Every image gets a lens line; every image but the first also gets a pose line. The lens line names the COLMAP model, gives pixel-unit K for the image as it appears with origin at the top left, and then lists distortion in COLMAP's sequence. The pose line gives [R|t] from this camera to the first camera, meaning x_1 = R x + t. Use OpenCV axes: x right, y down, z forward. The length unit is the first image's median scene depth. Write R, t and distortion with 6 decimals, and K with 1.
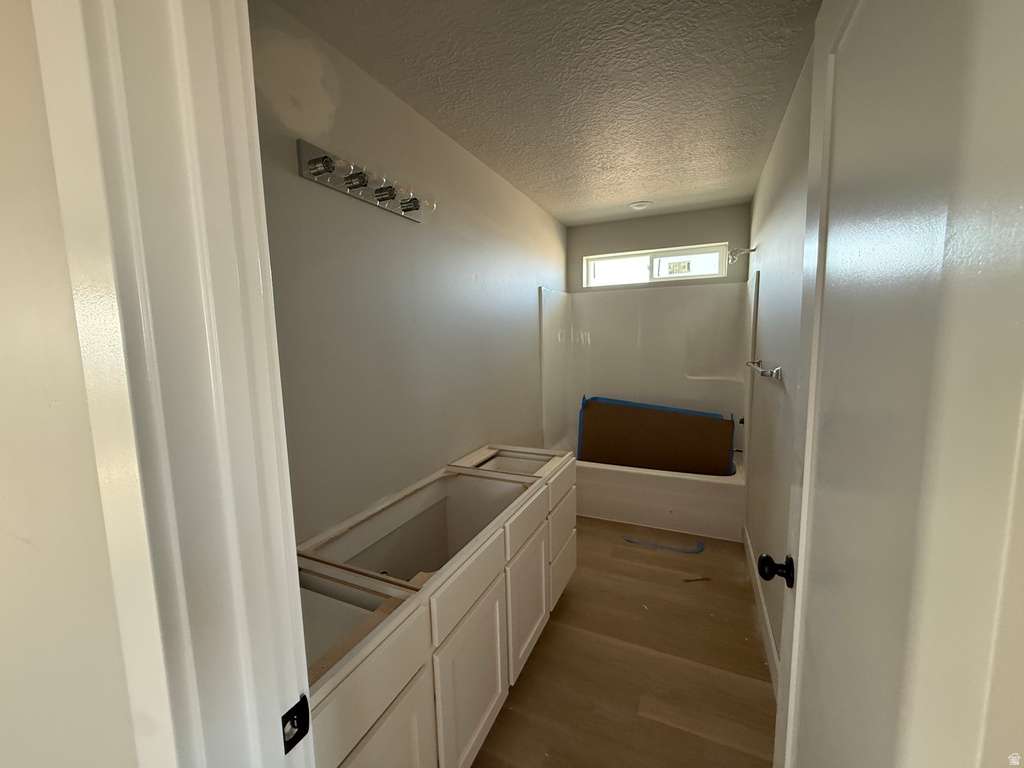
lens RADIAL K [[406.7, 0, 510.2], [0, 406.7, 384.3], [0, 0, 1]] dist [-0.002254, -0.000249]
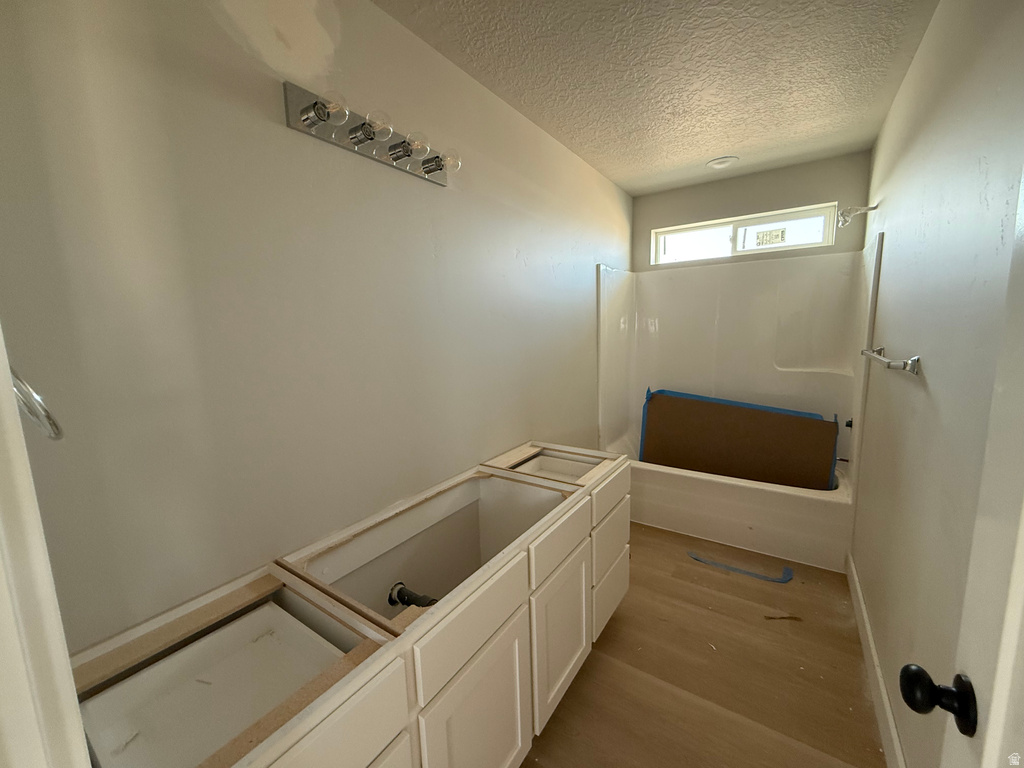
lens RADIAL K [[406.7, 0, 510.2], [0, 406.7, 384.3], [0, 0, 1]] dist [-0.002254, -0.000249]
pose [[0.986001, 0.018196, -0.165743, 0.051128], [-0.013597, 0.999492, 0.028839, -0.002662], [0.166184, -0.026182, 0.985747, 0.127081]]
